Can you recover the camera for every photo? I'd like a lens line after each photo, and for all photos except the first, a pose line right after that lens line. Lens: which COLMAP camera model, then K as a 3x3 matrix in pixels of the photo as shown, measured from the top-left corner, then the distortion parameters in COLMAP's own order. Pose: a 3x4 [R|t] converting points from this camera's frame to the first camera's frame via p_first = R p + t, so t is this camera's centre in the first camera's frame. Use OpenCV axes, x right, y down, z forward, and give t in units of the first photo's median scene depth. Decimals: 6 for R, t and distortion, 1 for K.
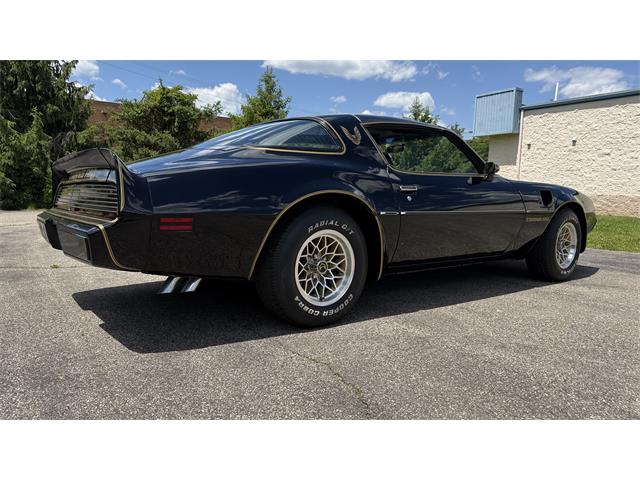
lens RADIAL K [[452.0, 0, 313.4], [0, 452.0, 242.8], [0, 0, 1]] dist [0.052456, -0.067004]
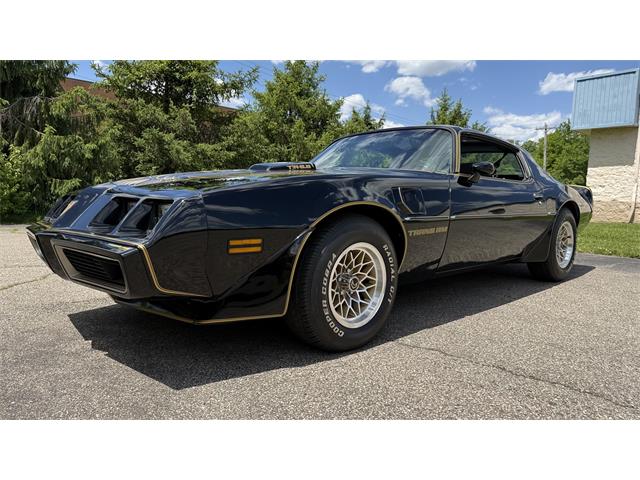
lens RADIAL K [[452.0, 0, 324.3], [0, 452.0, 239.6], [0, 0, 1]] dist [0.052456, -0.067004]
pose [[0.989609, -0.004531, 0.143712, -0.235949], [0.006831, 0.999856, -0.015515, -0.038863], [-0.143621, 0.016336, 0.989498, 0.336616]]
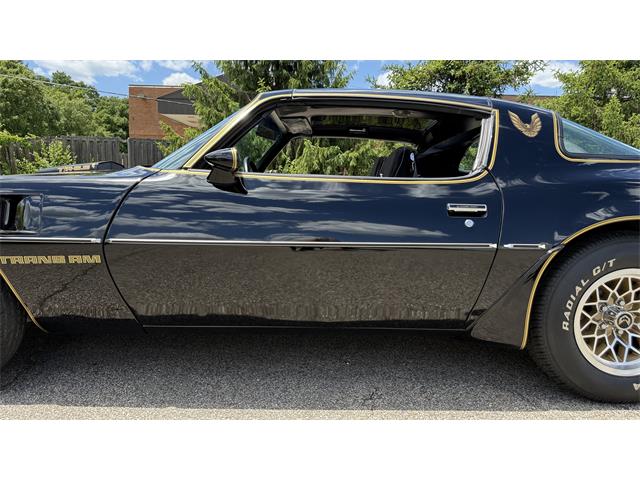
lens RADIAL K [[452.0, 0, 324.4], [0, 452.0, 245.8], [0, 0, 1]] dist [0.052456, -0.067004]
pose [[0.815303, 0.072119, -0.574526, -0.093432], [-0.074857, 0.997015, 0.018925, -0.051460], [0.574176, 0.027578, 0.818268, 0.422572]]
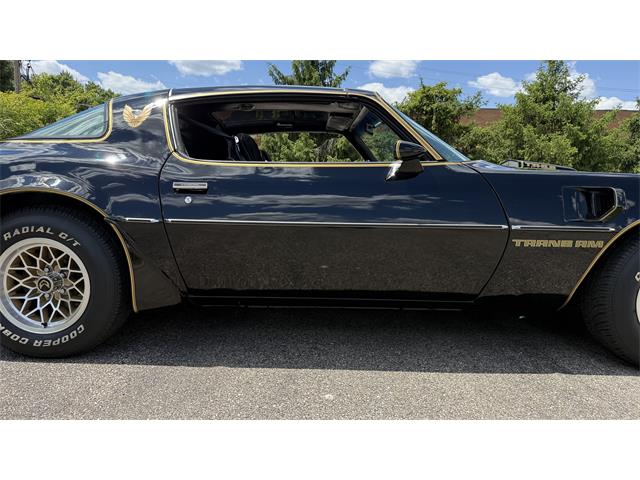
lens RADIAL K [[452.0, 0, 318.9], [0, 452.0, 245.7], [0, 0, 1]] dist [0.052456, -0.067004]
pose [[0.799821, 0.067729, -0.596405, 0.116311], [-0.063662, 0.997581, 0.027913, -0.008979], [0.596853, 0.015643, 0.802198, 0.085329]]
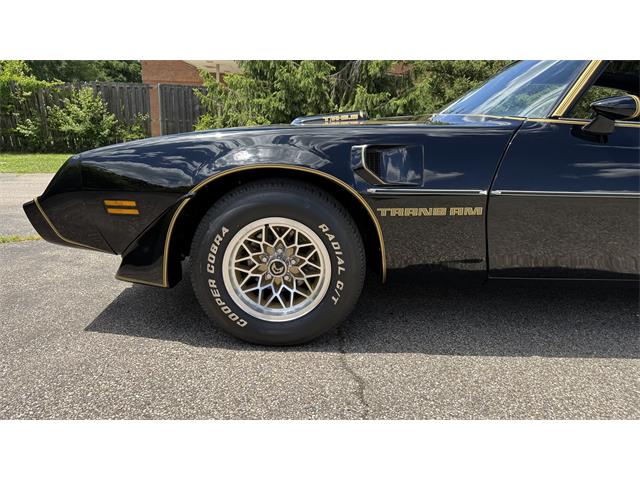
lens RADIAL K [[452.0, 0, 321.1], [0, 452.0, 244.3], [0, 0, 1]] dist [0.052456, -0.067004]
pose [[0.814456, 0.134236, -0.564484, -0.153751], [-0.077157, 0.989286, 0.123932, -0.046190], [0.575073, -0.057384, 0.816087, 0.379878]]
